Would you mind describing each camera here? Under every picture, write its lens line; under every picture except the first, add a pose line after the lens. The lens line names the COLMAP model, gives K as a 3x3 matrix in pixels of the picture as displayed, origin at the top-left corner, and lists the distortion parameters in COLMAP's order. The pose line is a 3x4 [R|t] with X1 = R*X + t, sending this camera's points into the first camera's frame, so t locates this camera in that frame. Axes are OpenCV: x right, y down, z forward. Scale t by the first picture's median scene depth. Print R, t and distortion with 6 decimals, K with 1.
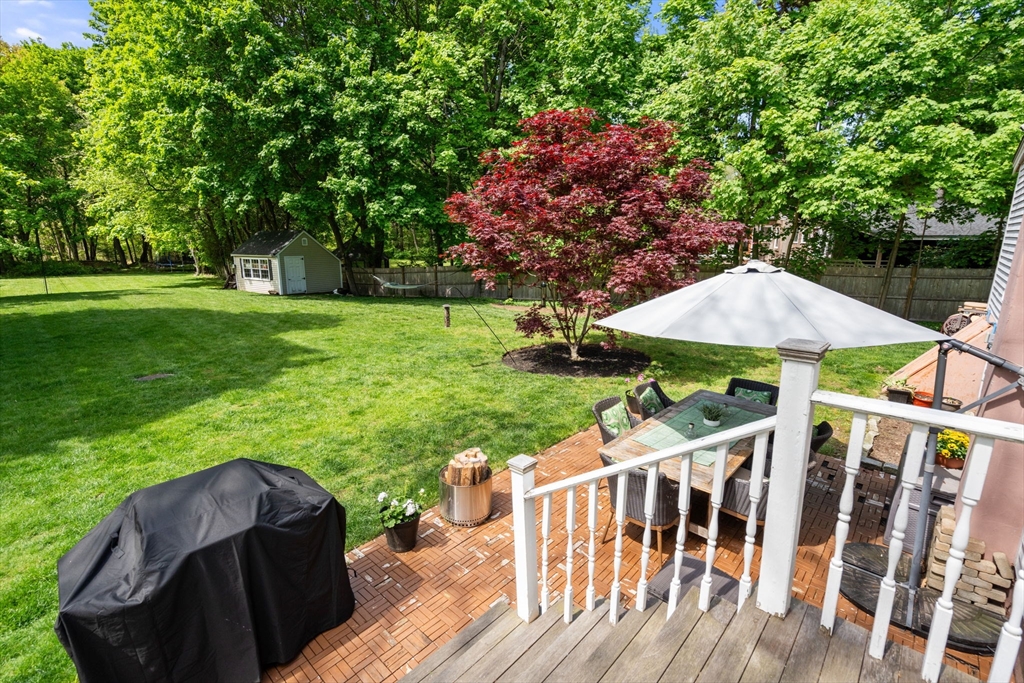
lens RADIAL K [[469.2, 0, 508.8], [0, 469.2, 352.7], [0, 0, 1]] dist [-0.001044, 0.000798]
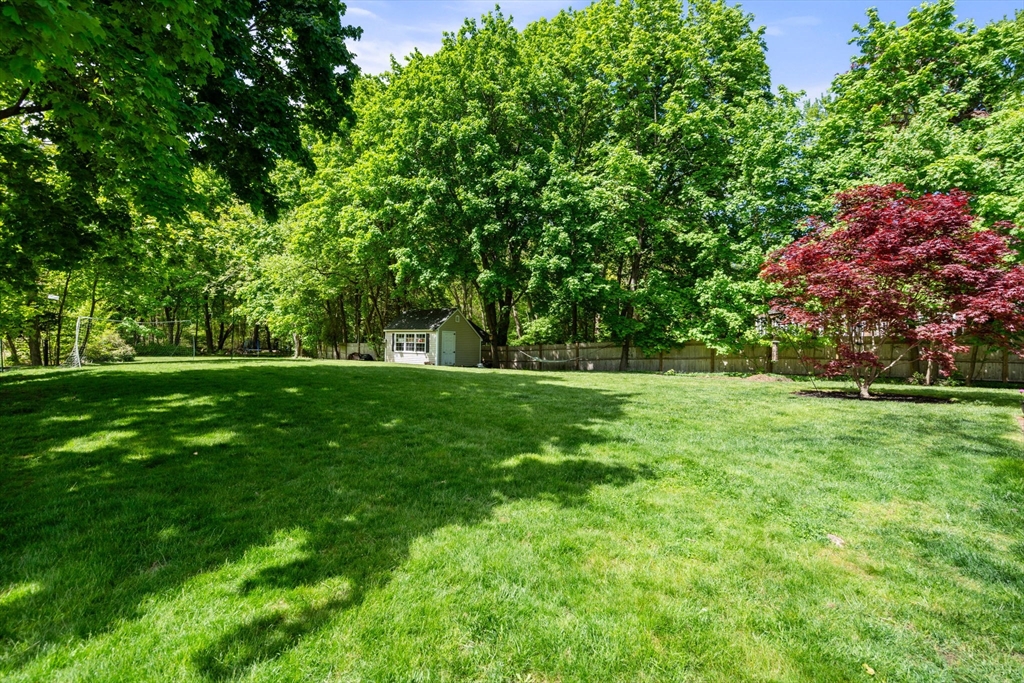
lens RADIAL K [[469.2, 0, 508.8], [0, 469.2, 352.7], [0, 0, 1]] dist [-0.001044, 0.000798]
pose [[0.999302, 0.017528, -0.032996, -0.390965], [-0.024105, 0.977201, -0.210944, 0.093167], [0.028546, 0.211592, 0.976941, -0.059114]]
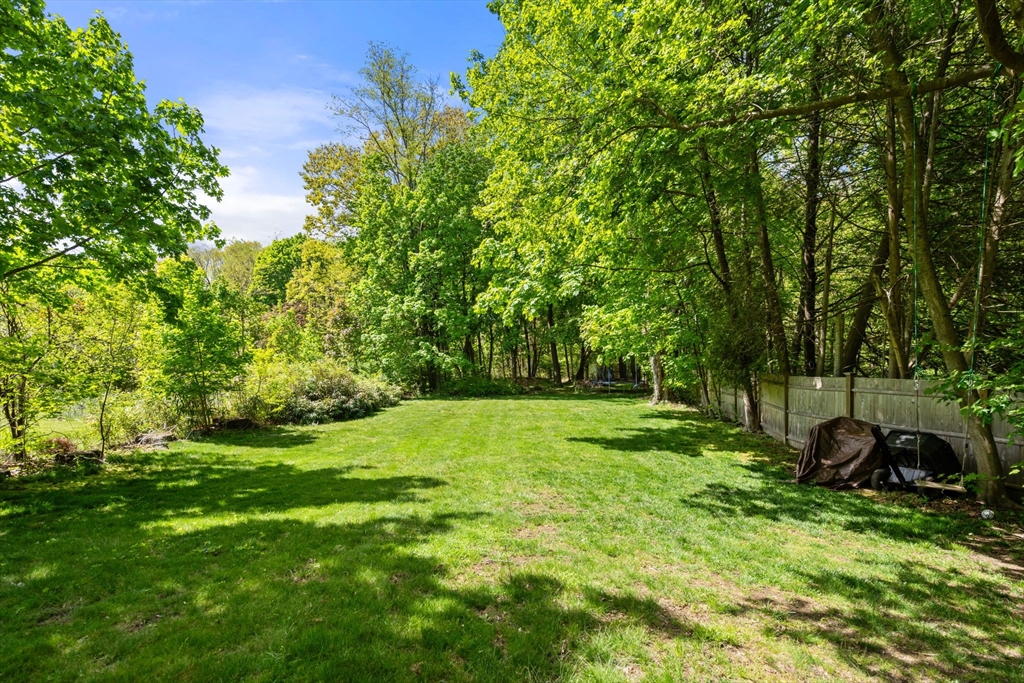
lens RADIAL K [[469.2, 0, 508.8], [0, 469.2, 352.7], [0, 0, 1]] dist [-0.001044, 0.000798]
pose [[0.687675, -0.022646, -0.725666, -1.060146], [-0.167158, 0.967722, -0.188607, -0.255191], [0.706514, 0.251000, 0.661692, 1.418163]]
